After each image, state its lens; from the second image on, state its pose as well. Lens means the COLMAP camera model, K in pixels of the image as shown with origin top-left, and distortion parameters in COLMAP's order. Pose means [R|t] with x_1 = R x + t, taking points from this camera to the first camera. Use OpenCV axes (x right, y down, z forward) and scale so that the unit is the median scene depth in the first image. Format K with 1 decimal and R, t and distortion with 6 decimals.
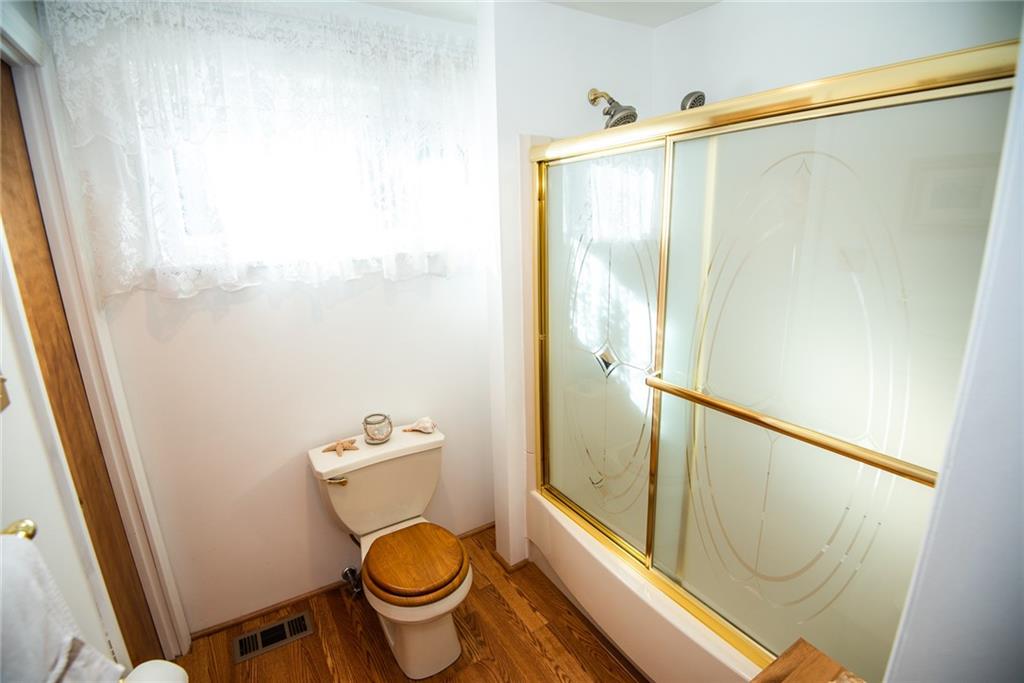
lens RADIAL K [[480.2, 0, 517.9], [0, 480.2, 342.6], [0, 0, 1]] dist [-0.001324, -0.018725]
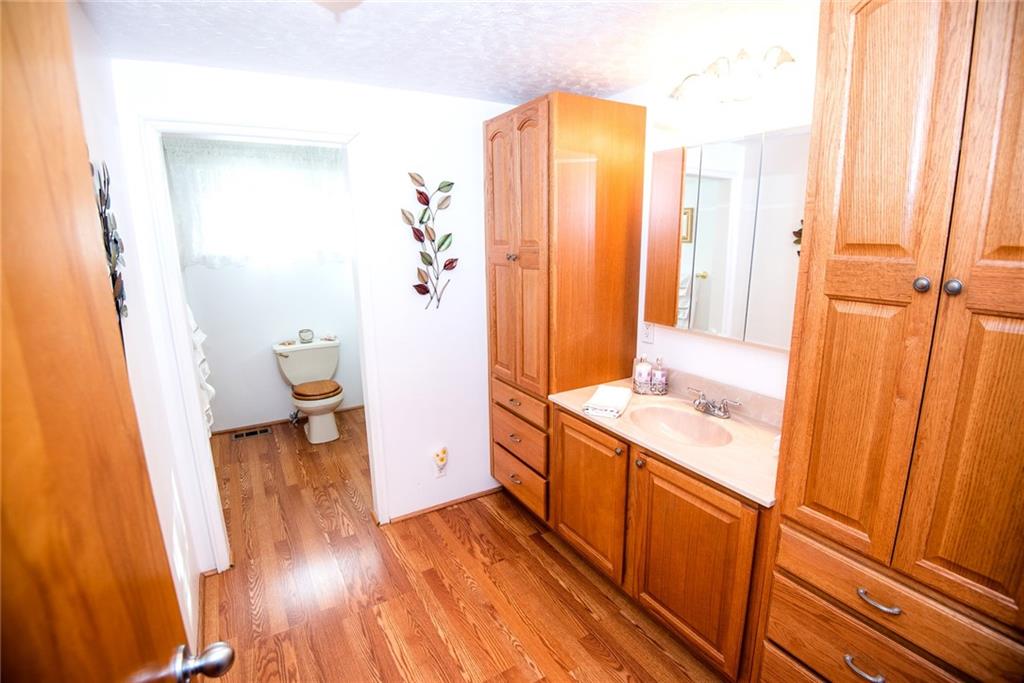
lens RADIAL K [[492.3, 0, 513.8], [0, 492.3, 336.2], [0, 0, 1]] dist [-0.000128, -0.000062]
pose [[0.998893, 0.004609, -0.046811, 0.721682], [-0.006842, 0.998841, -0.047650, 0.288641], [0.046537, 0.047917, 0.997767, -1.100770]]
